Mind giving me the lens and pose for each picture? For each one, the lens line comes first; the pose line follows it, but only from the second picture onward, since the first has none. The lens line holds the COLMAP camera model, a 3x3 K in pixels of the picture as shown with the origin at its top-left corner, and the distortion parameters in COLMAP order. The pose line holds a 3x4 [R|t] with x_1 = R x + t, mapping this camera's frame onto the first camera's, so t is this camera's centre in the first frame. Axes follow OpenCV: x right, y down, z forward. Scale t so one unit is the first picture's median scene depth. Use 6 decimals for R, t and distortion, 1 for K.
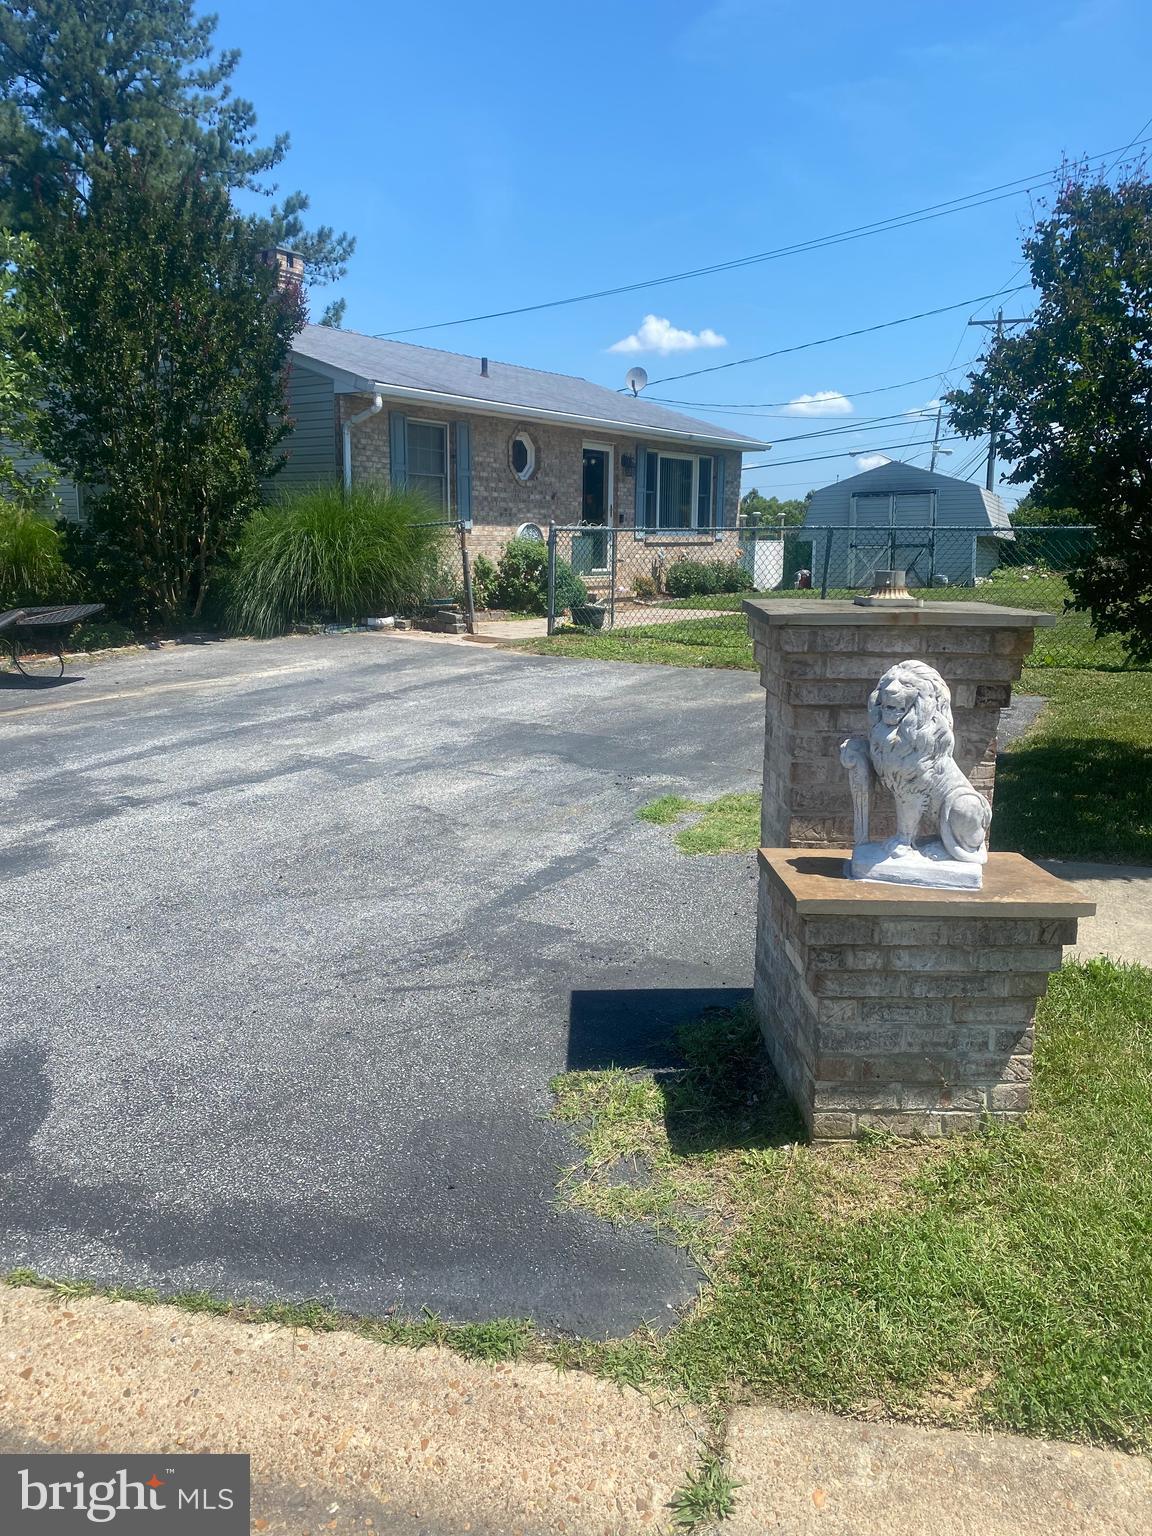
lens RADIAL K [[1189.2, 0, 576.0], [0, 1189.2, 768.0], [0, 0, 1]] dist [0.096911, -0.006513]
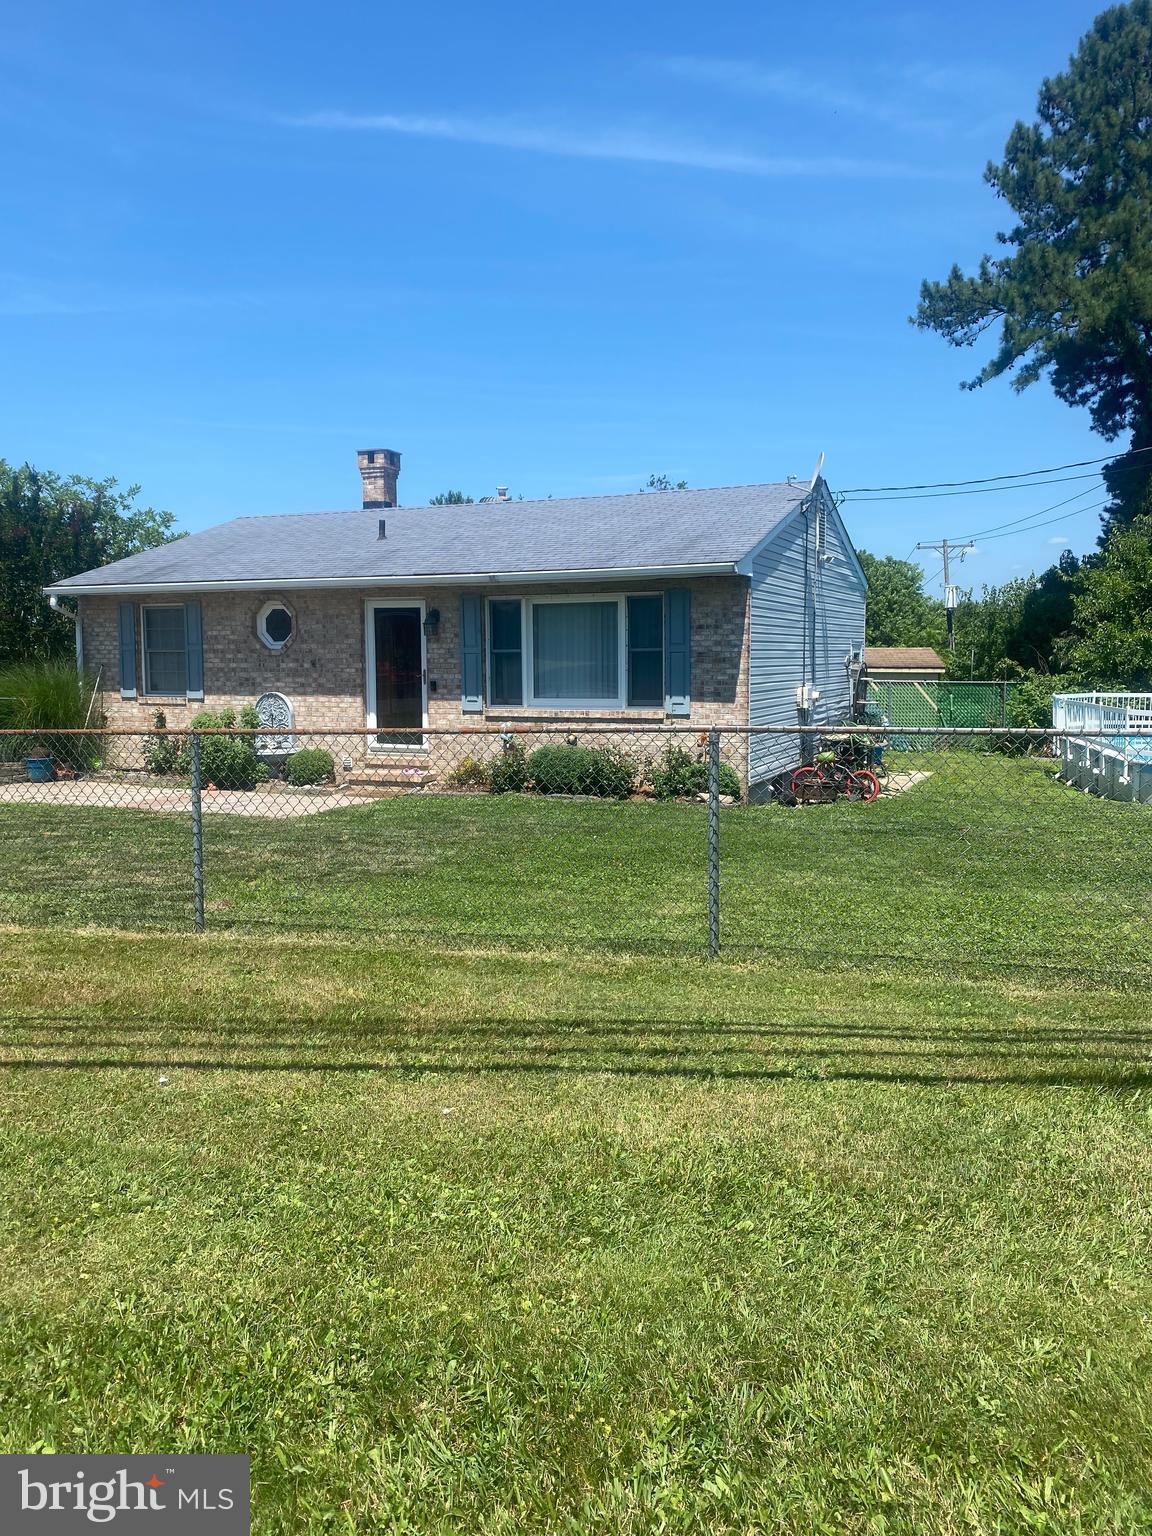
lens RADIAL K [[1184.2, 0, 518.3], [0, 1184.2, 769.9], [0, 0, 1]] dist [0.027026, -0.037769]
pose [[0.178425, 0.091379, -0.979701, 0.899057], [-0.177192, 0.982385, 0.059359, -0.226933], [0.967868, 0.163004, 0.191473, 0.981795]]
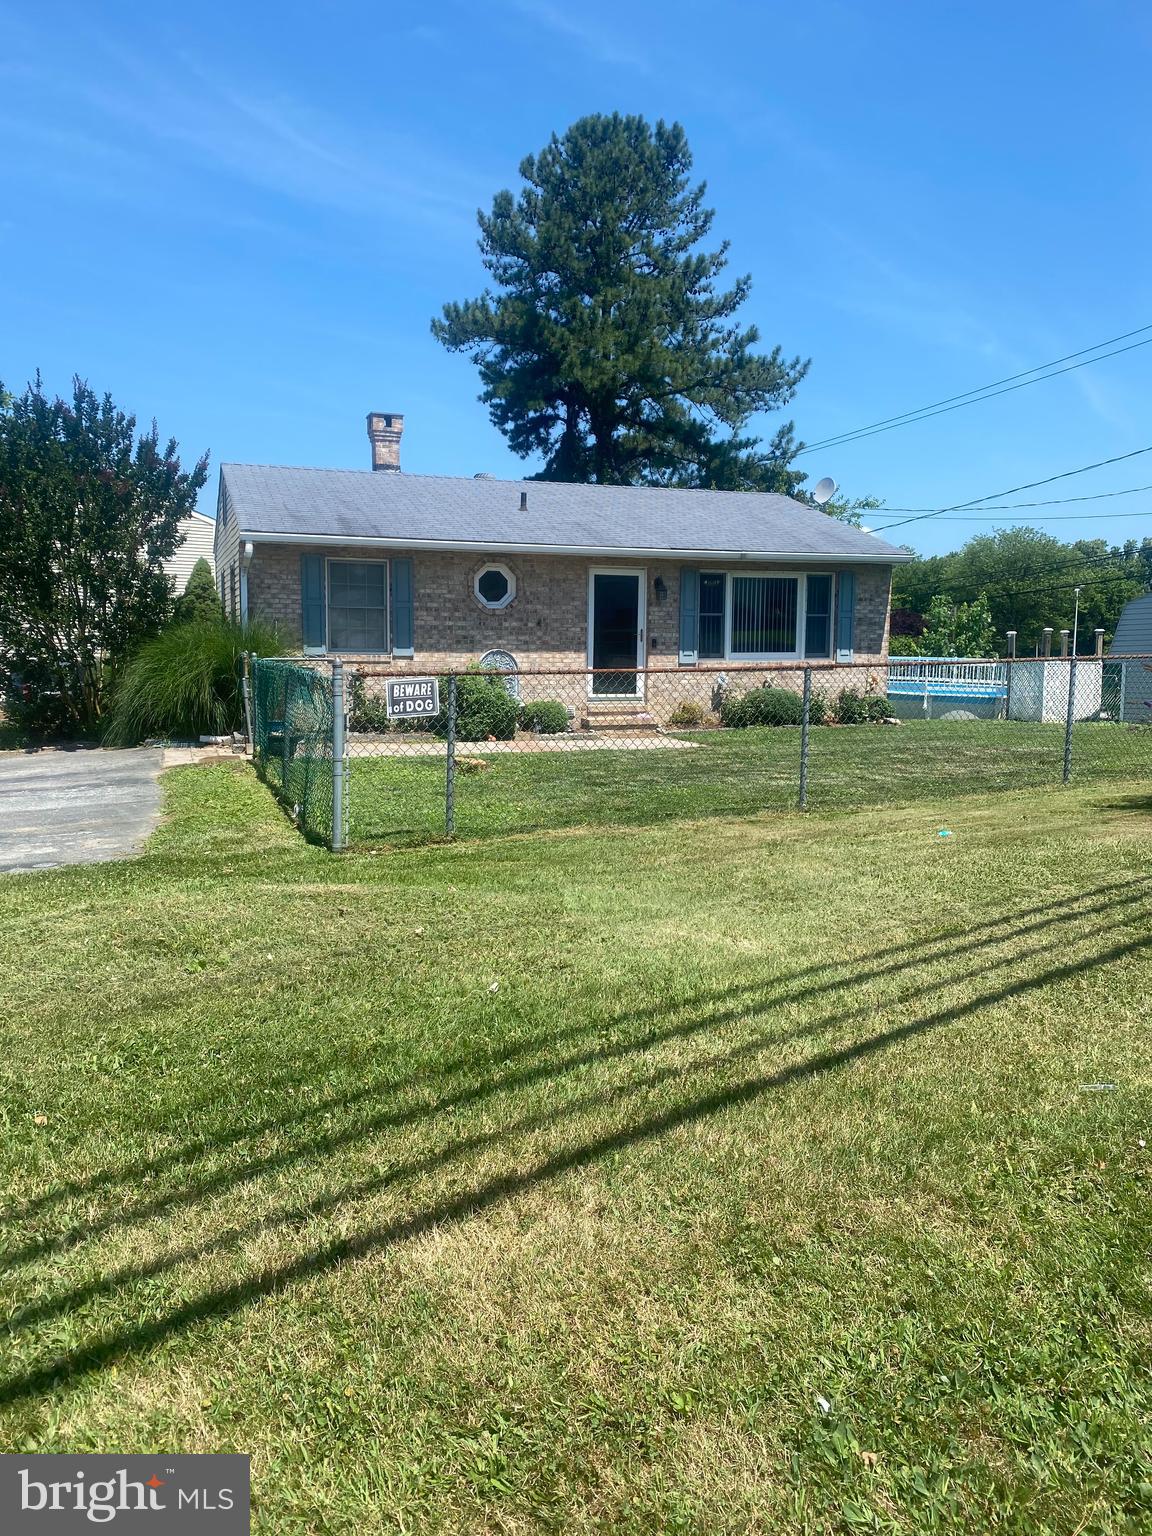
lens RADIAL K [[1189.2, 0, 576.0], [0, 1189.2, 768.0], [0, 0, 1]] dist [0.096911, -0.006513]
pose [[0.808821, 0.068546, -0.584046, 0.593916], [-0.114461, 0.992539, -0.042023, -0.067123], [0.576807, 0.100840, 0.810632, 0.216353]]
